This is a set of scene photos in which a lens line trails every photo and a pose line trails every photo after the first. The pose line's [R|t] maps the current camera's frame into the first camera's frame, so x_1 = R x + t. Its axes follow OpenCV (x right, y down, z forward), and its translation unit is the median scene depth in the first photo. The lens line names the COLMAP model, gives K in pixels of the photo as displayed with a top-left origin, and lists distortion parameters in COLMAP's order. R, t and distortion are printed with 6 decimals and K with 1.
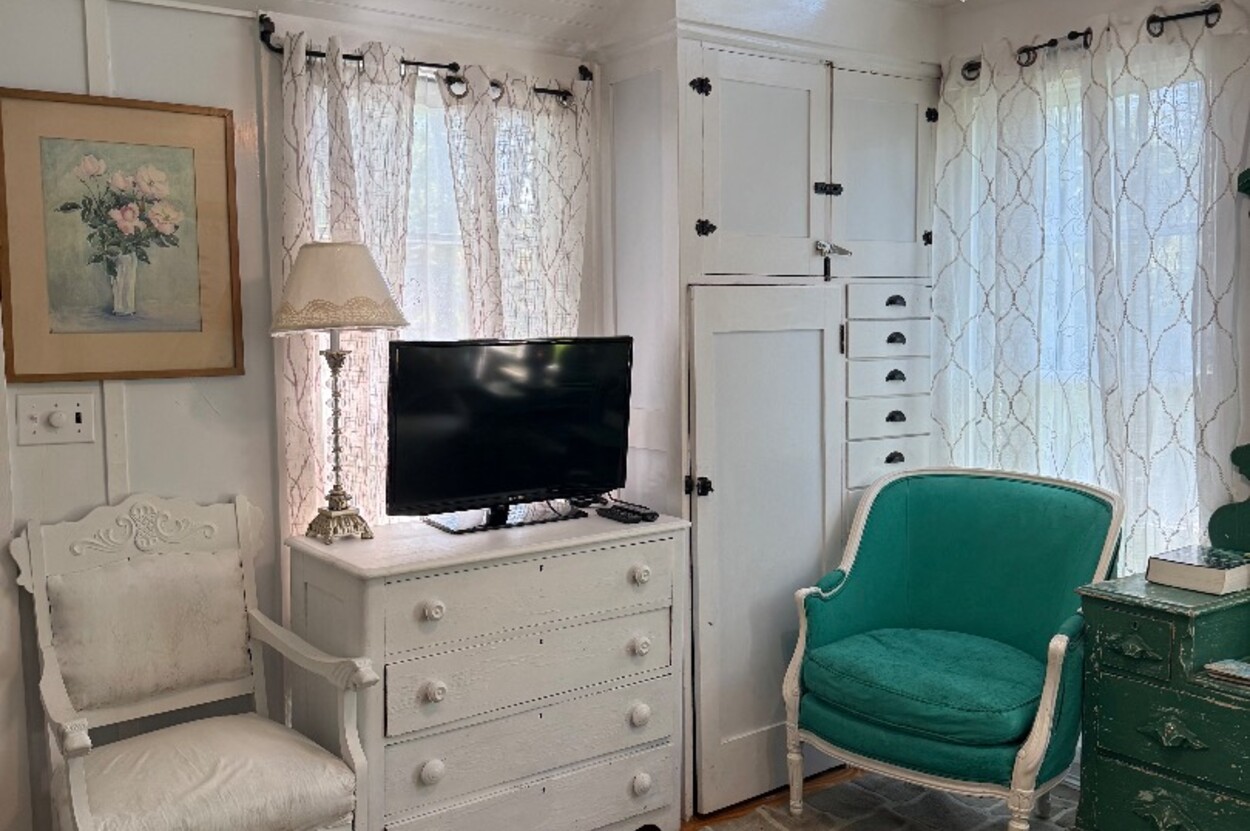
lens RADIAL K [[1147.2, 0, 614.7], [0, 1147.2, 419.4], [0, 0, 1]] dist [0.155853, -0.314064]
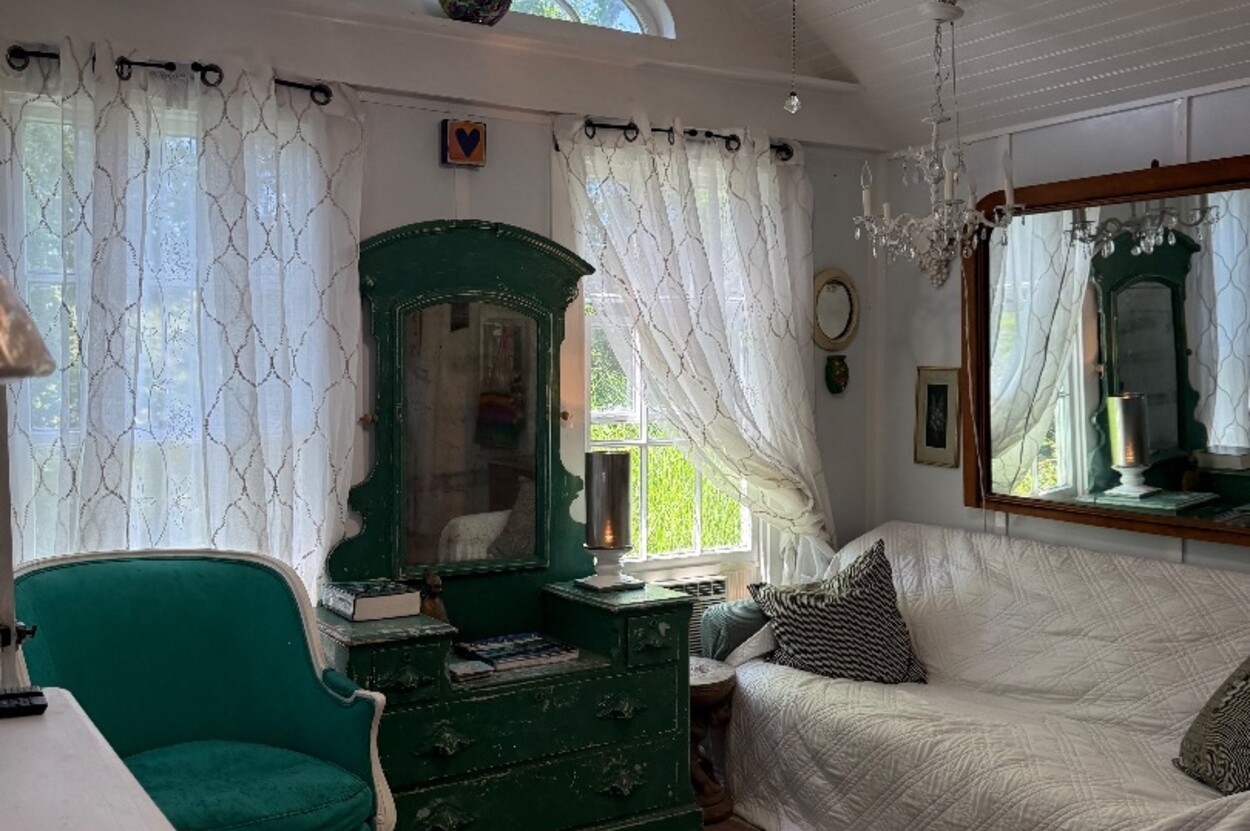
lens RADIAL K [[1147.2, 0, 614.7], [0, 1147.2, 419.4], [0, 0, 1]] dist [0.155853, -0.314064]
pose [[0.079800, -0.044728, 0.995807, -0.502186], [0.068831, 0.996856, 0.039259, -0.062235], [-0.994432, 0.065410, 0.082628, 0.595890]]
